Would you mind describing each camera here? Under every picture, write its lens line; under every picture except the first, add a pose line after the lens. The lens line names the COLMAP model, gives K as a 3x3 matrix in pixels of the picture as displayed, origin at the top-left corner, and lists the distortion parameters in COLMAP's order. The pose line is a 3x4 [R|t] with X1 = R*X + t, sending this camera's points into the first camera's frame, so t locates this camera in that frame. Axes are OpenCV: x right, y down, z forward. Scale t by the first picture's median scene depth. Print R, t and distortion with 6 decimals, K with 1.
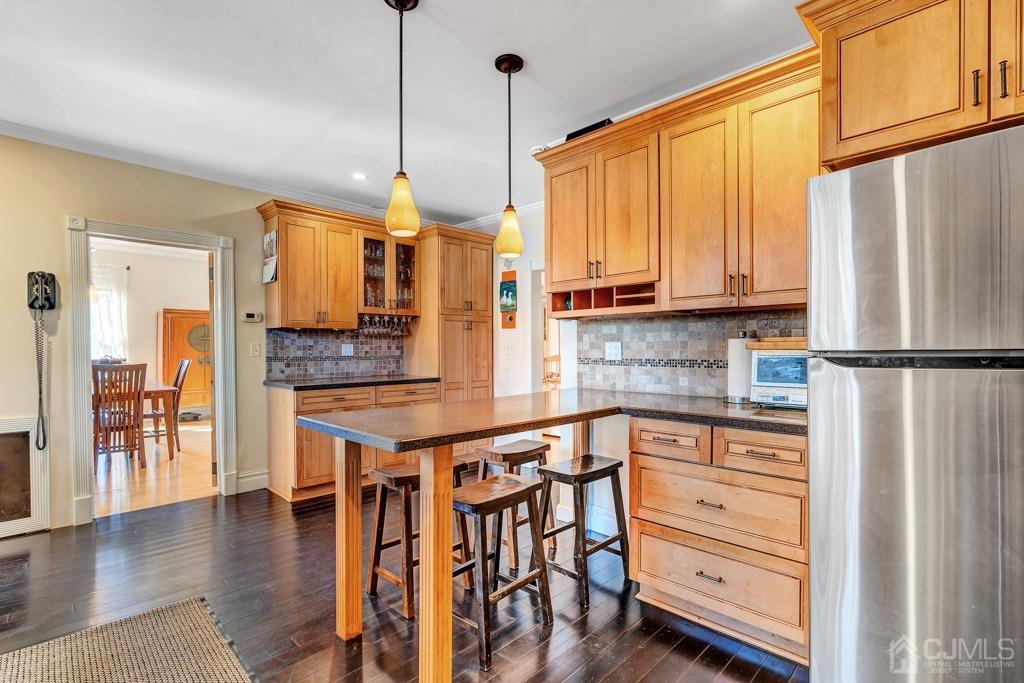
lens RADIAL K [[467.7, 0, 507.5], [0, 467.7, 352.0], [0, 0, 1]] dist [-0.011631, 0.003647]
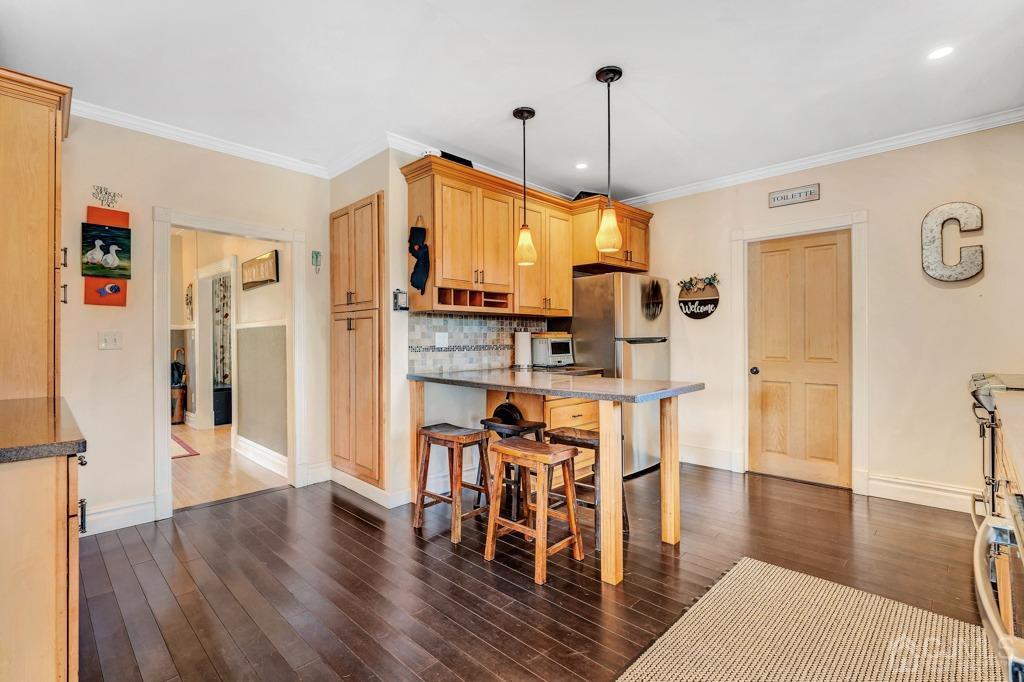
lens RADIAL K [[467.7, 0, 507.0], [0, 467.7, 337.5], [0, 0, 1]] dist [-0.011631, 0.003647]
pose [[-0.001941, 0.006643, 0.999976, -1.005983], [0.012793, 0.999896, -0.006618, 0.002169], [-0.999916, 0.012780, -0.002026, 0.840132]]
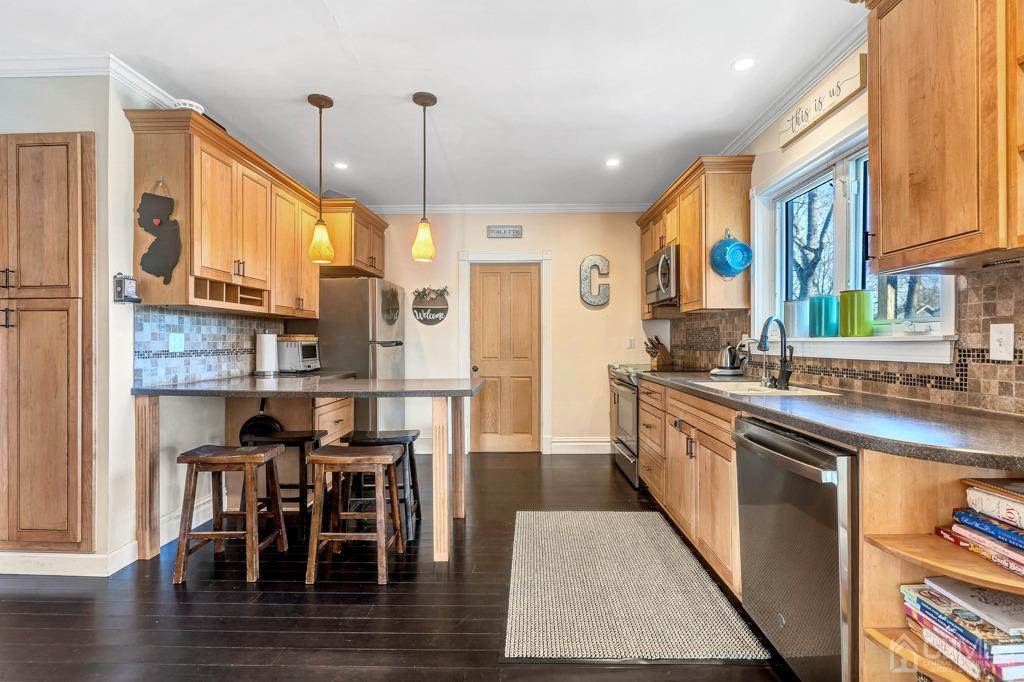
lens RADIAL K [[467.7, 0, 510.7], [0, 467.7, 340.6], [0, 0, 1]] dist [-0.011631, 0.003647]
pose [[-0.680747, 0.006690, 0.732488, -0.950672], [0.009313, 0.999957, -0.000478, 0.000971], [-0.732459, 0.006496, -0.680780, 1.159444]]
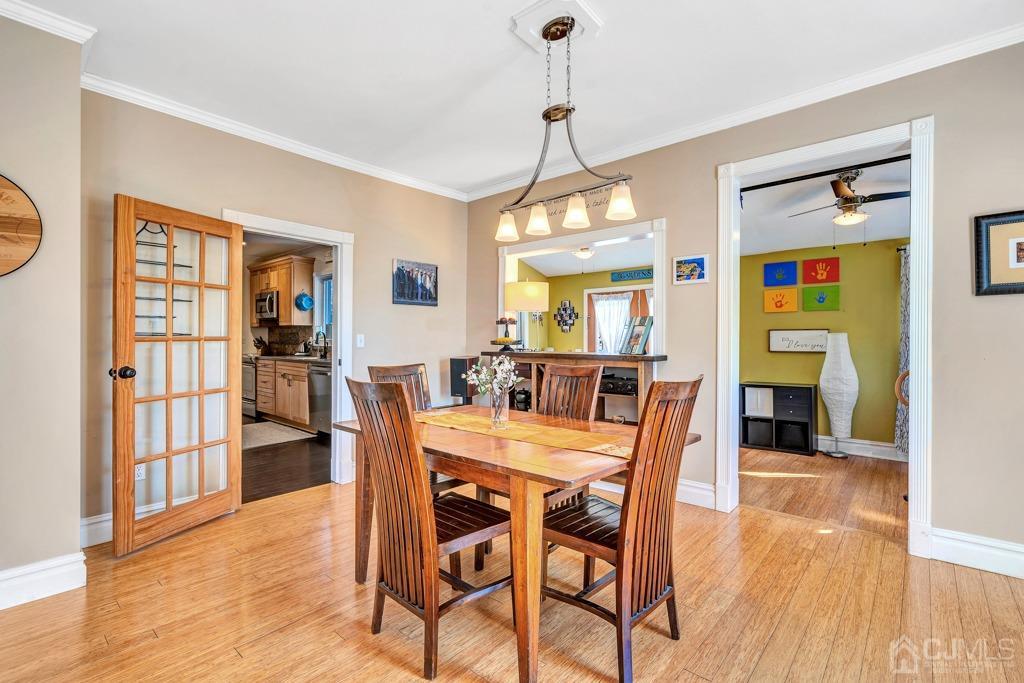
lens RADIAL K [[467.7, 0, 512.6], [0, 467.7, 337.3], [0, 0, 1]] dist [-0.011631, 0.003647]
pose [[-0.998681, 0.003596, -0.051224, -1.462857], [0.003171, 0.999960, 0.008371, -0.025539], [0.051253, 0.008198, -0.998652, 2.530118]]
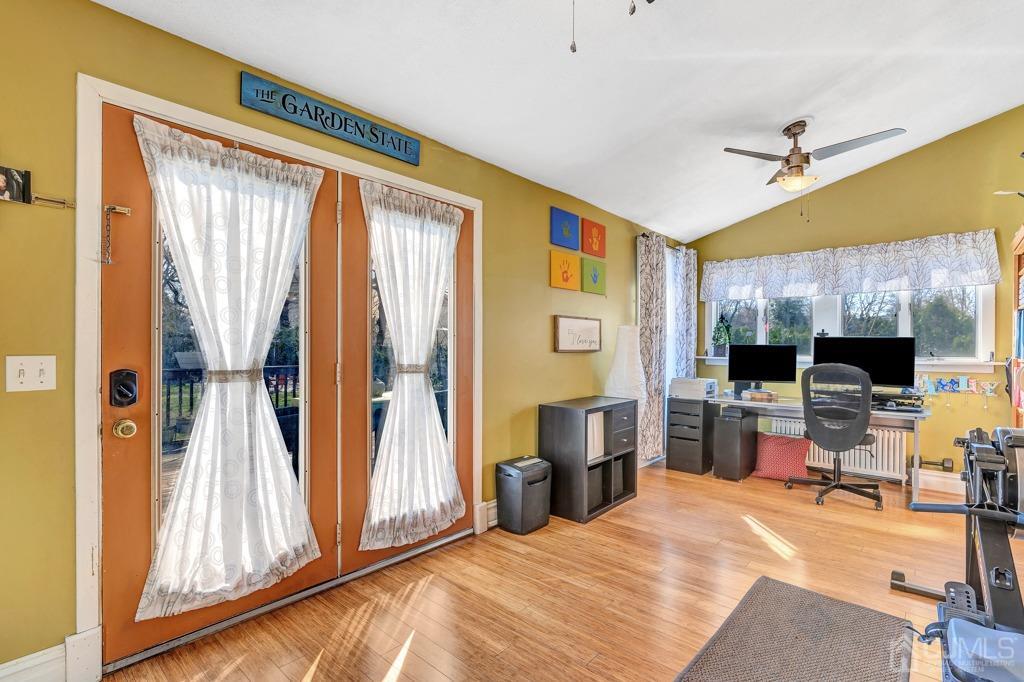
lens RADIAL K [[467.7, 0, 502.7], [0, 467.7, 349.3], [0, 0, 1]] dist [-0.011631, 0.003647]
pose [[0.021028, 0.004609, -0.999768, -1.435045], [-0.011128, 0.999929, 0.004376, 0.048173], [0.999717, 0.011034, 0.021078, 0.411202]]
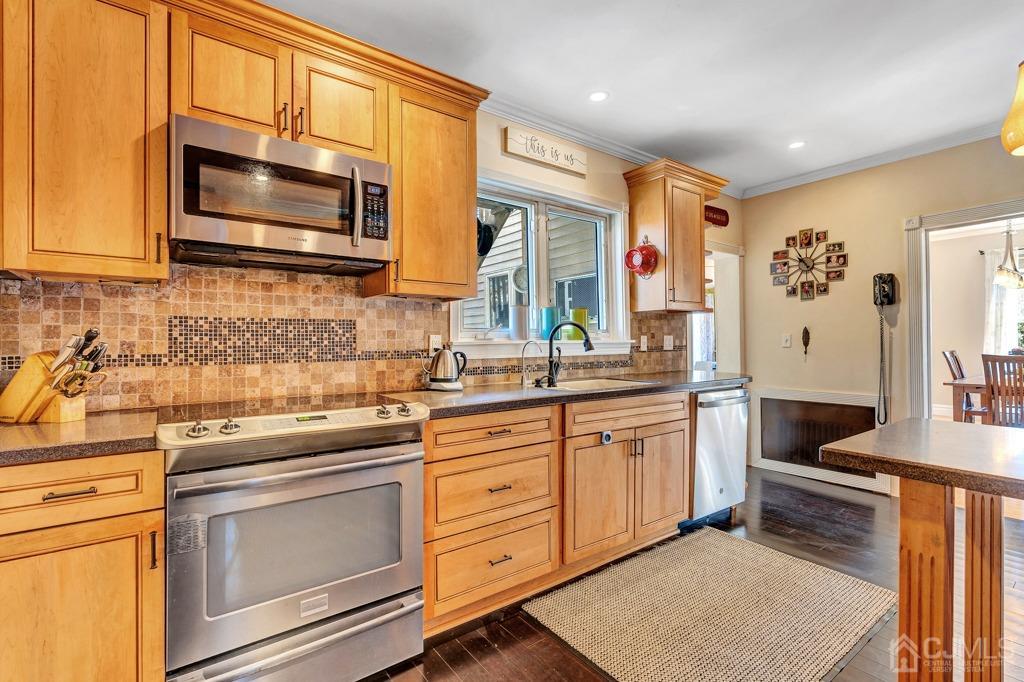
lens RADIAL K [[467.7, 0, 520.5], [0, 467.7, 339.1], [0, 0, 1]] dist [-0.011631, 0.003647]
pose [[-0.139860, -0.000835, -0.990171, 0.312526], [-0.003532, 0.999994, -0.000344, -0.002006], [0.990165, 0.003449, -0.139862, 0.265082]]
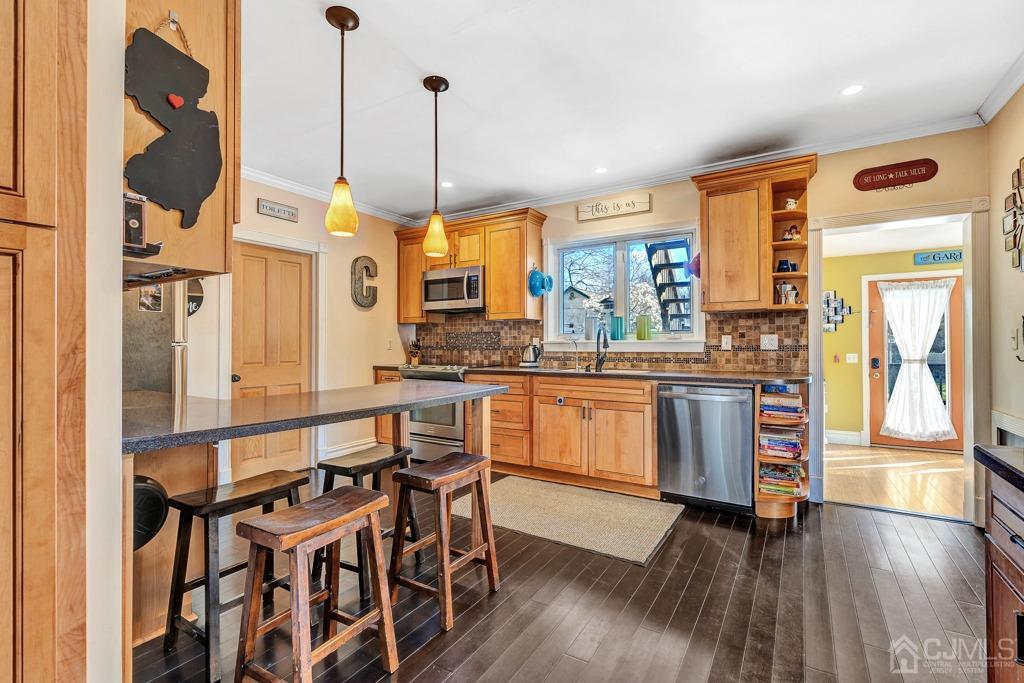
lens RADIAL K [[467.7, 0, 515.8], [0, 467.7, 337.1], [0, 0, 1]] dist [-0.011631, 0.003647]
pose [[-0.974463, 0.003142, -0.224527, -0.090319], [0.004425, 0.999977, -0.005209, -0.003483], [0.224505, -0.006069, -0.974454, 1.535840]]
